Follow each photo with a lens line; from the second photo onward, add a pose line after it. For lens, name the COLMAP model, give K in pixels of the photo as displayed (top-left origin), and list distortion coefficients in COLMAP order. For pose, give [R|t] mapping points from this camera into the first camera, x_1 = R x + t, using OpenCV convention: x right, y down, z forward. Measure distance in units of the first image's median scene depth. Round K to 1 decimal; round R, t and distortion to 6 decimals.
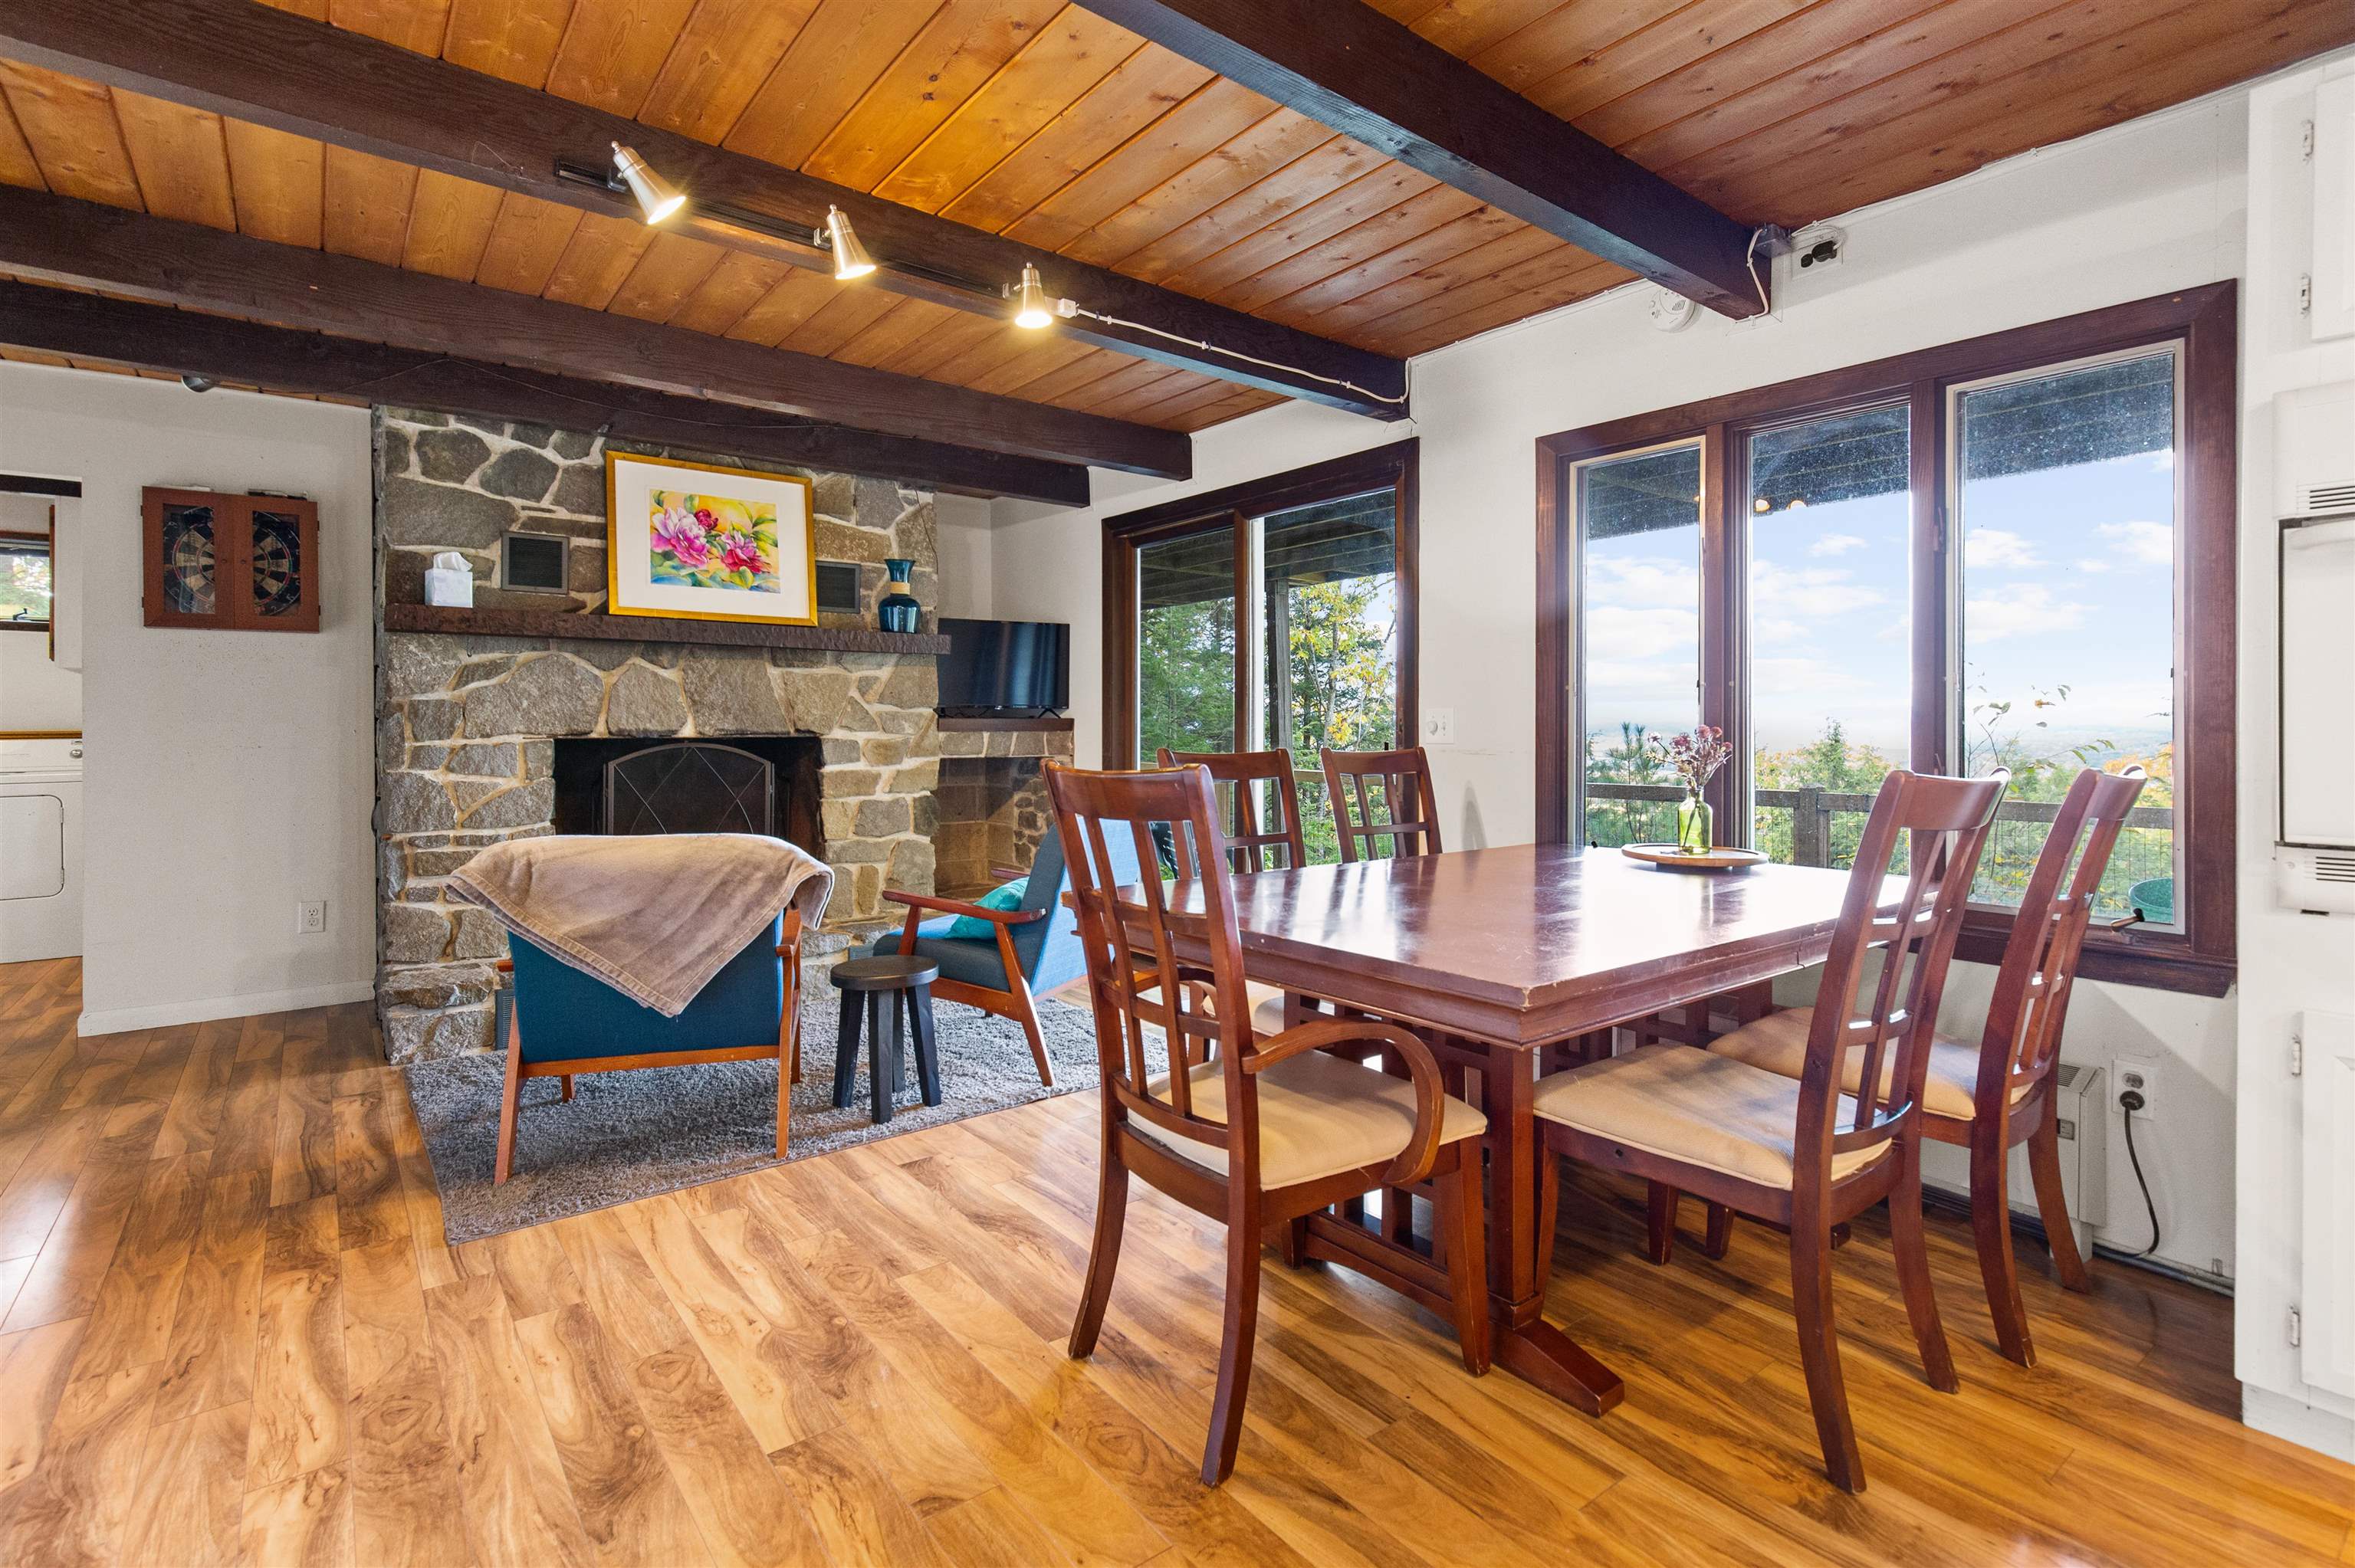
lens RADIAL K [[1102.9, 0, 1175.9], [0, 1102.9, 735.2], [0, 0, 1]] dist [0.009360, -0.002191]
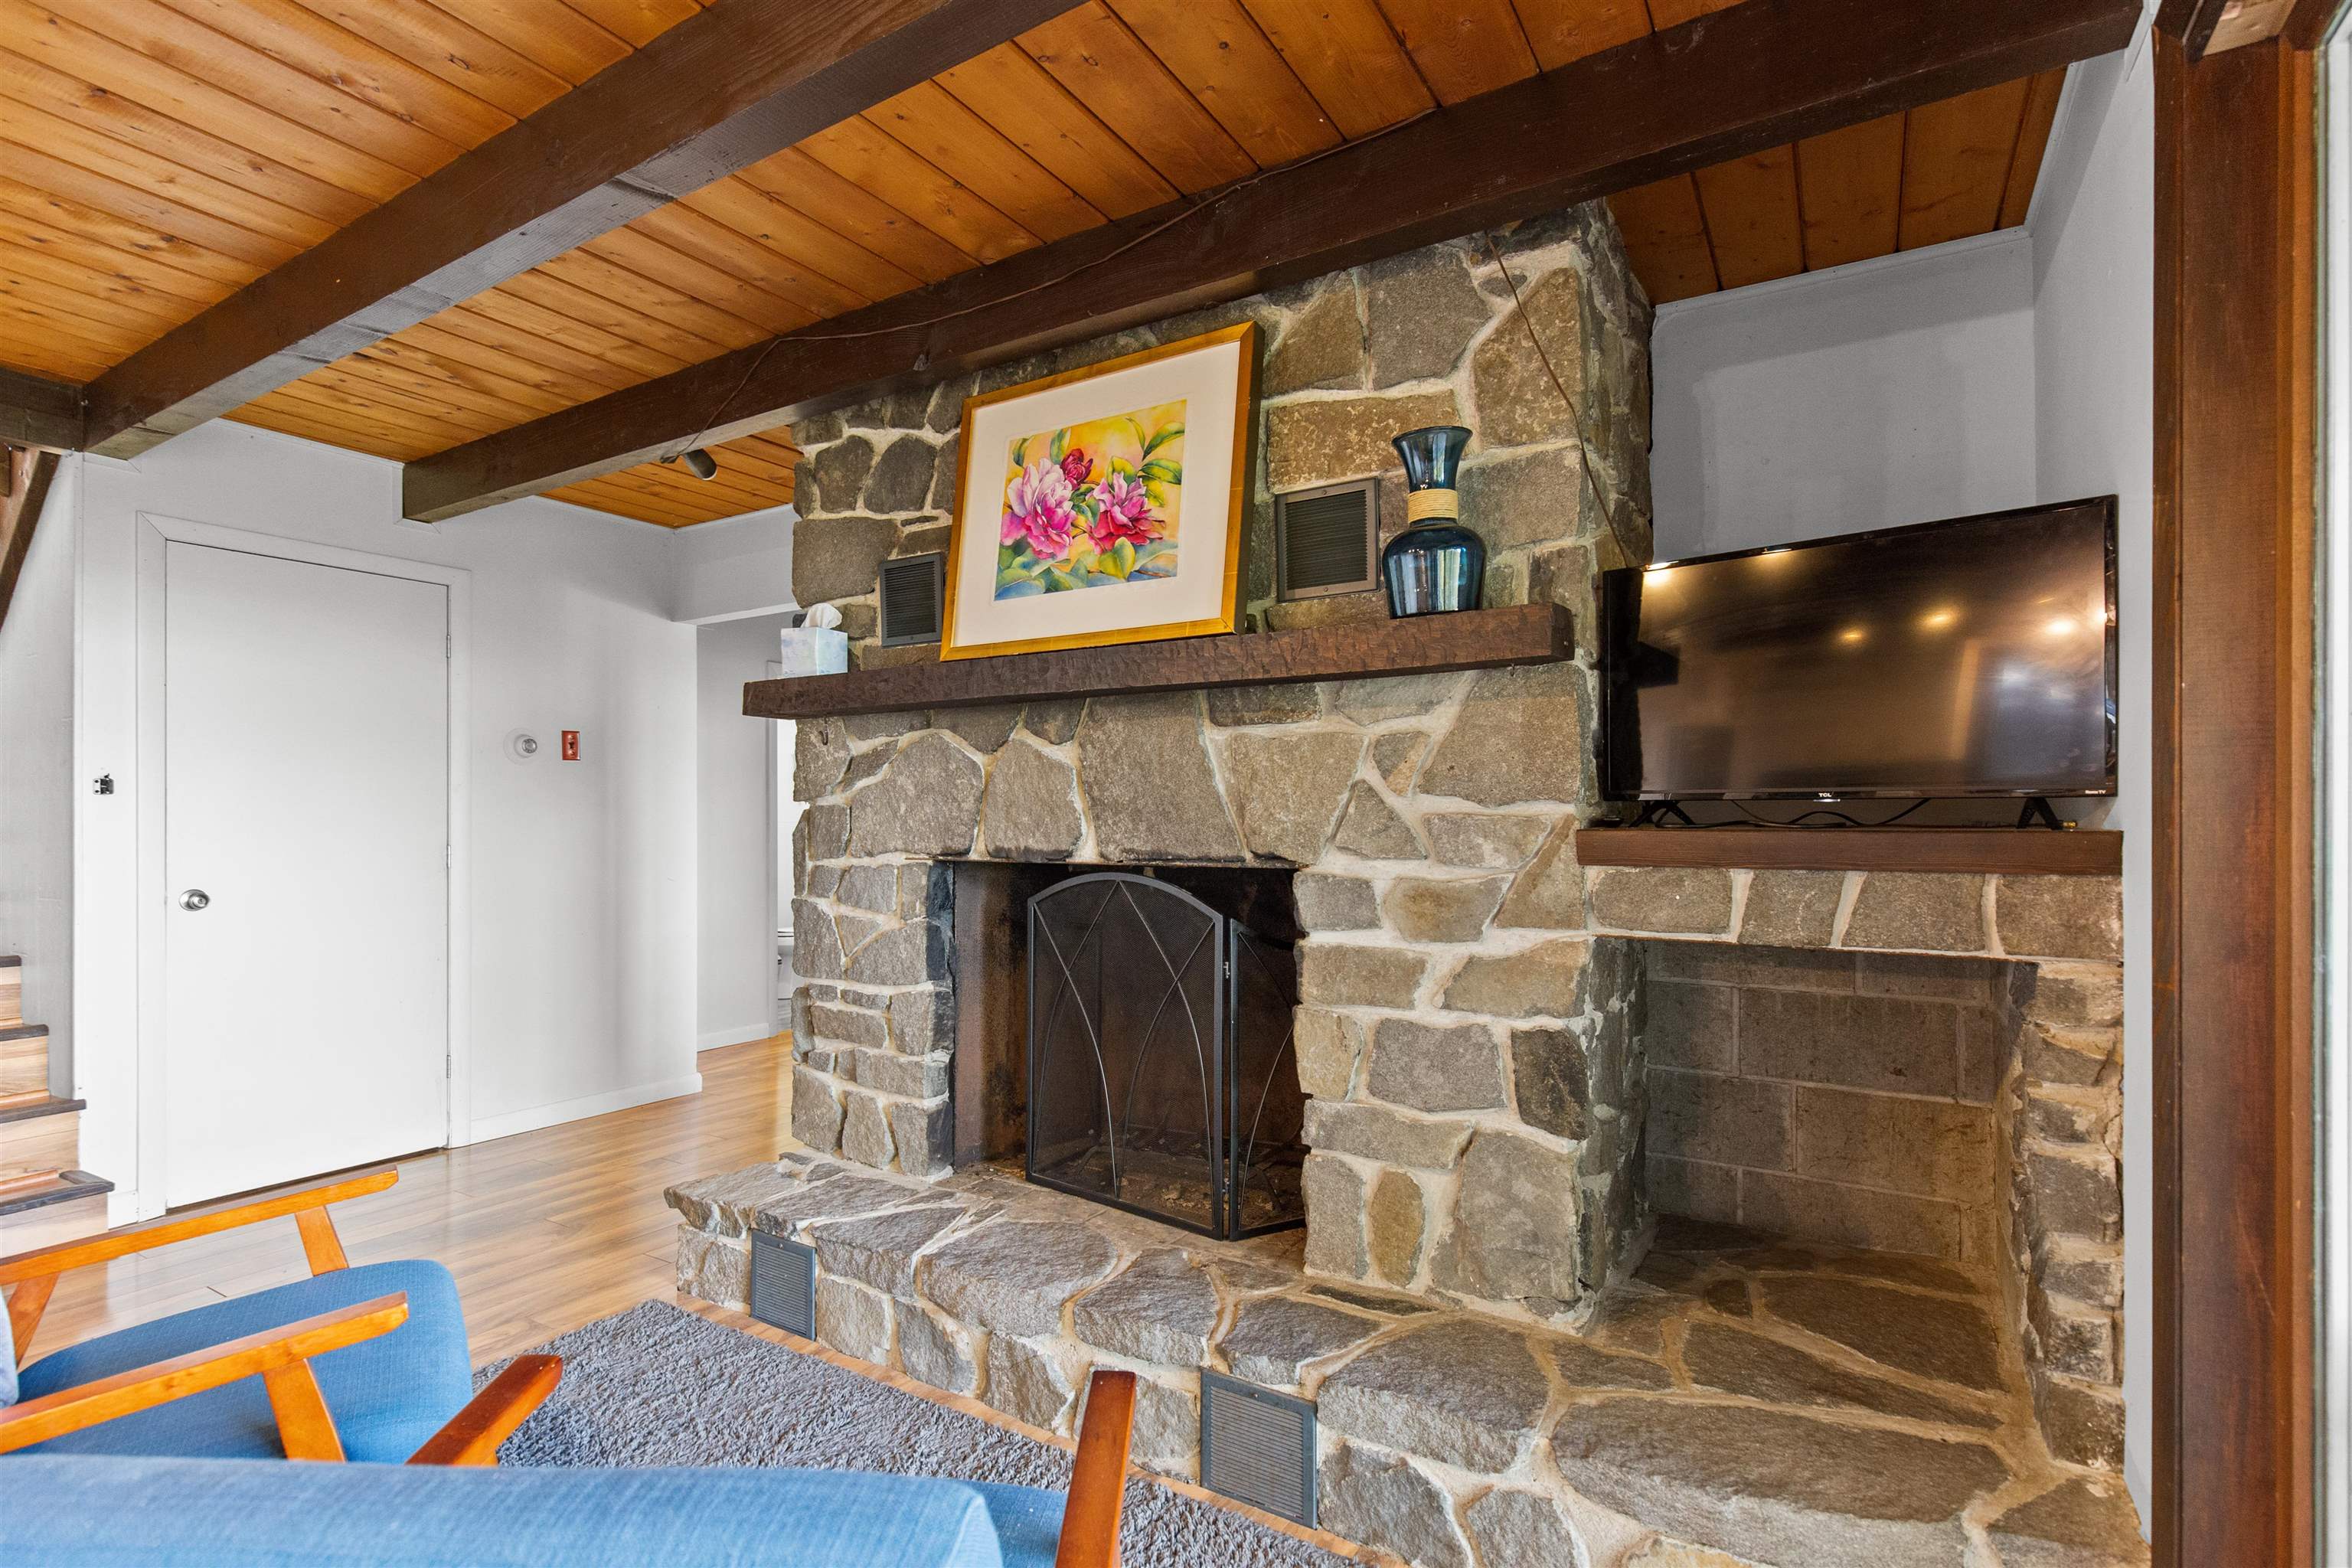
lens RADIAL K [[1101.6, 0, 1187.8], [0, 1101.6, 816.1], [0, 0, 1]] dist [0.009360, -0.002191]
pose [[0.354927, -0.000060, -0.934894, 0.107949], [-0.005693, 0.999981, -0.002225, -0.022040], [0.934877, 0.006112, 0.354920, 0.883372]]
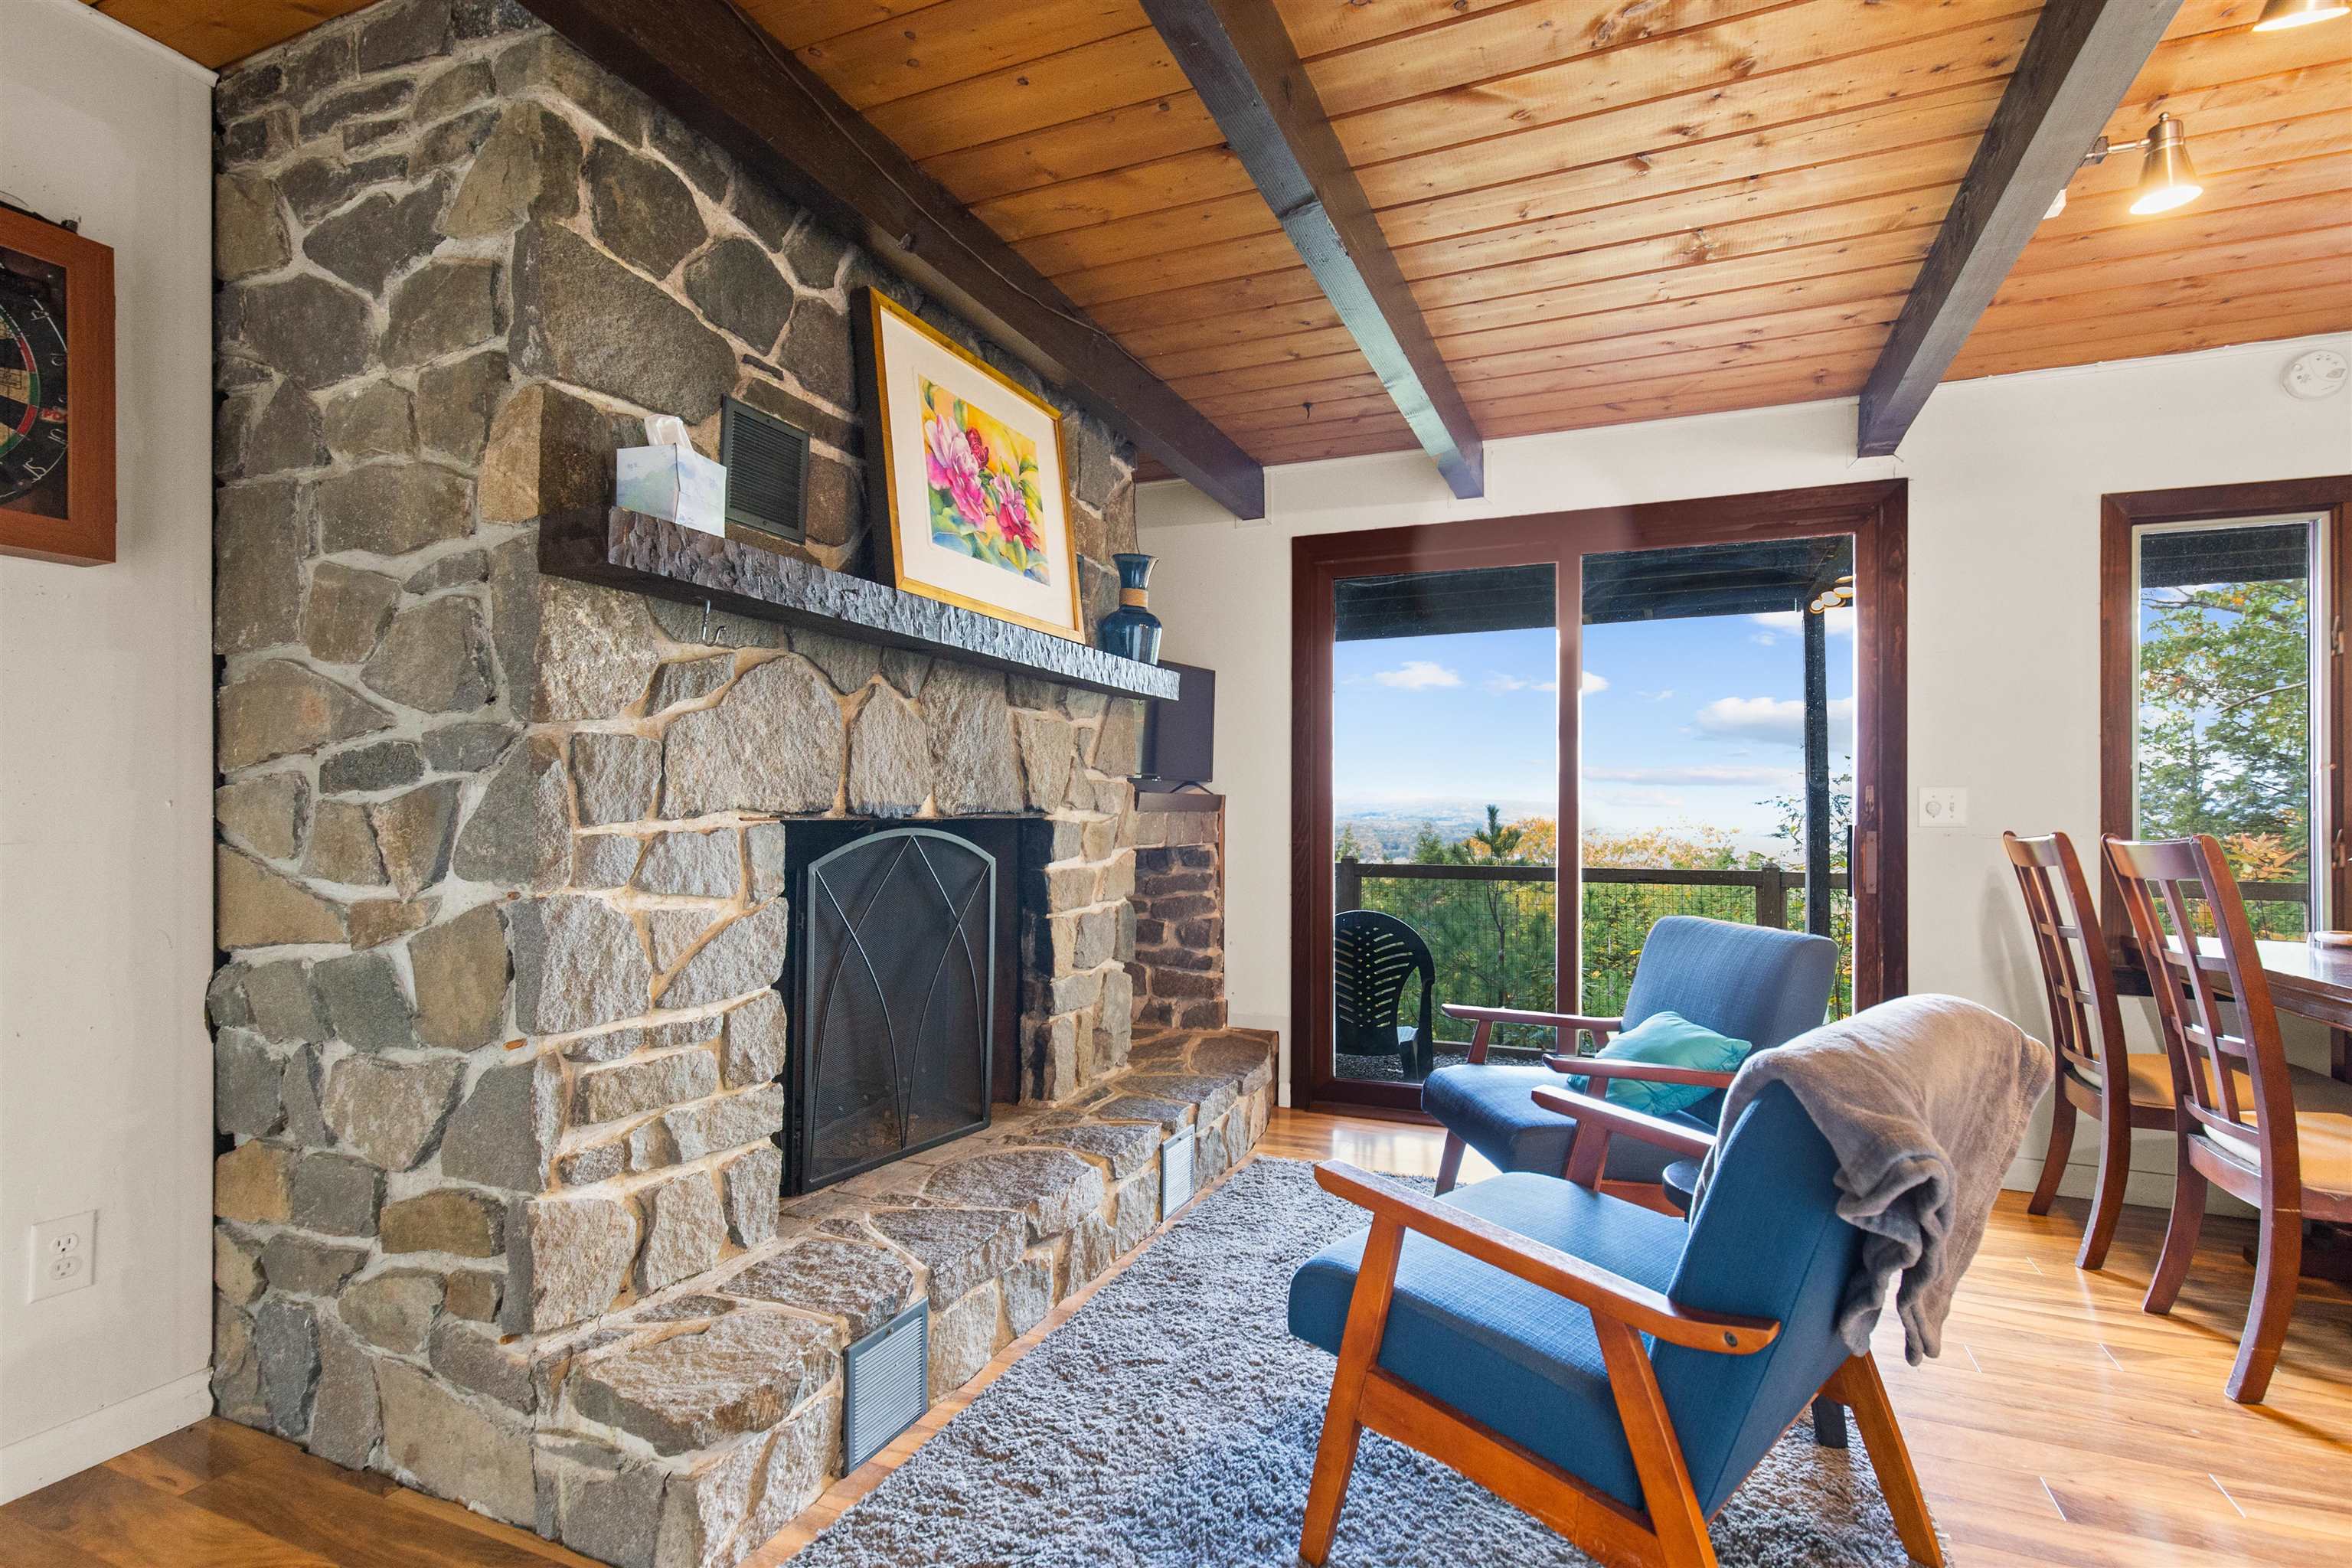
lens RADIAL K [[1101.6, 0, 1178.9], [0, 1101.6, 809.5], [0, 0, 1]] dist [0.009360, -0.002191]
pose [[0.876155, 0.005710, 0.481996, -0.629639], [-0.001577, 0.999958, -0.008980, 0.002437], [-0.482028, 0.007108, 0.876127, 0.449559]]
